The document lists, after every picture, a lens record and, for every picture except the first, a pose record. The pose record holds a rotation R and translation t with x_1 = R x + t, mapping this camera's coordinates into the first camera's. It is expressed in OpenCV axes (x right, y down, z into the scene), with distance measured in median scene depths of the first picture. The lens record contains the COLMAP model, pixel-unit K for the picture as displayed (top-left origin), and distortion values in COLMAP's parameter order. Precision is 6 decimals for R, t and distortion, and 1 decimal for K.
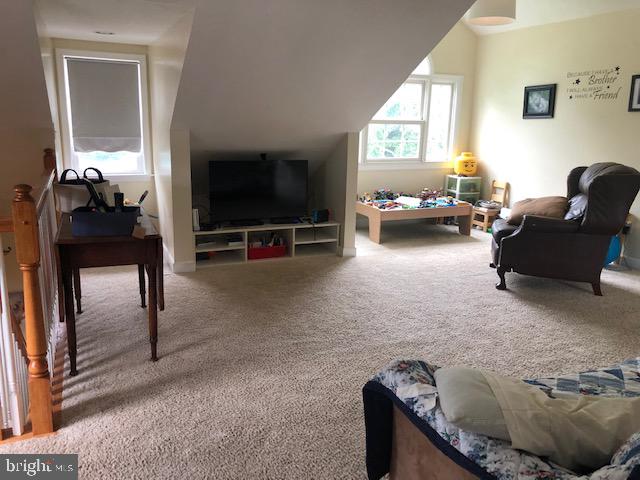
lens RADIAL K [[524.7, 0, 318.6], [0, 524.7, 234.9], [0, 0, 1]] dist [0.061631, -0.072902]
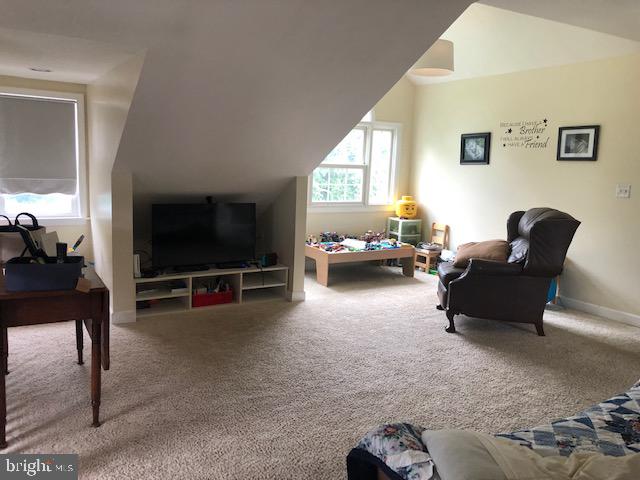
lens RADIAL K [[524.7, 0, 318.6], [0, 524.7, 234.9], [0, 0, 1]] dist [0.061631, -0.072902]
pose [[0.992049, -0.003865, 0.125789, -0.029339], [0.013093, 0.997274, -0.072617, -0.011564], [-0.125165, 0.073687, 0.989396, 0.018678]]
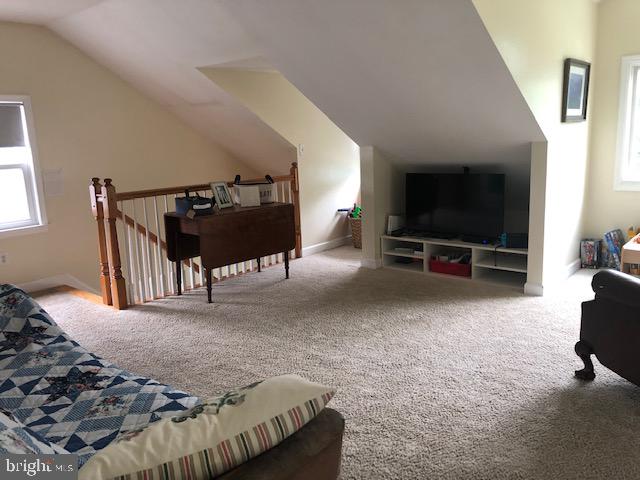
lens RADIAL K [[524.7, 0, 318.6], [0, 524.7, 234.9], [0, 0, 1]] dist [0.061631, -0.072902]
pose [[0.426091, 0.125202, -0.895975, 0.723375], [-0.148705, 0.986599, 0.067147, -0.062427], [0.892375, 0.104626, 0.438999, 0.387395]]
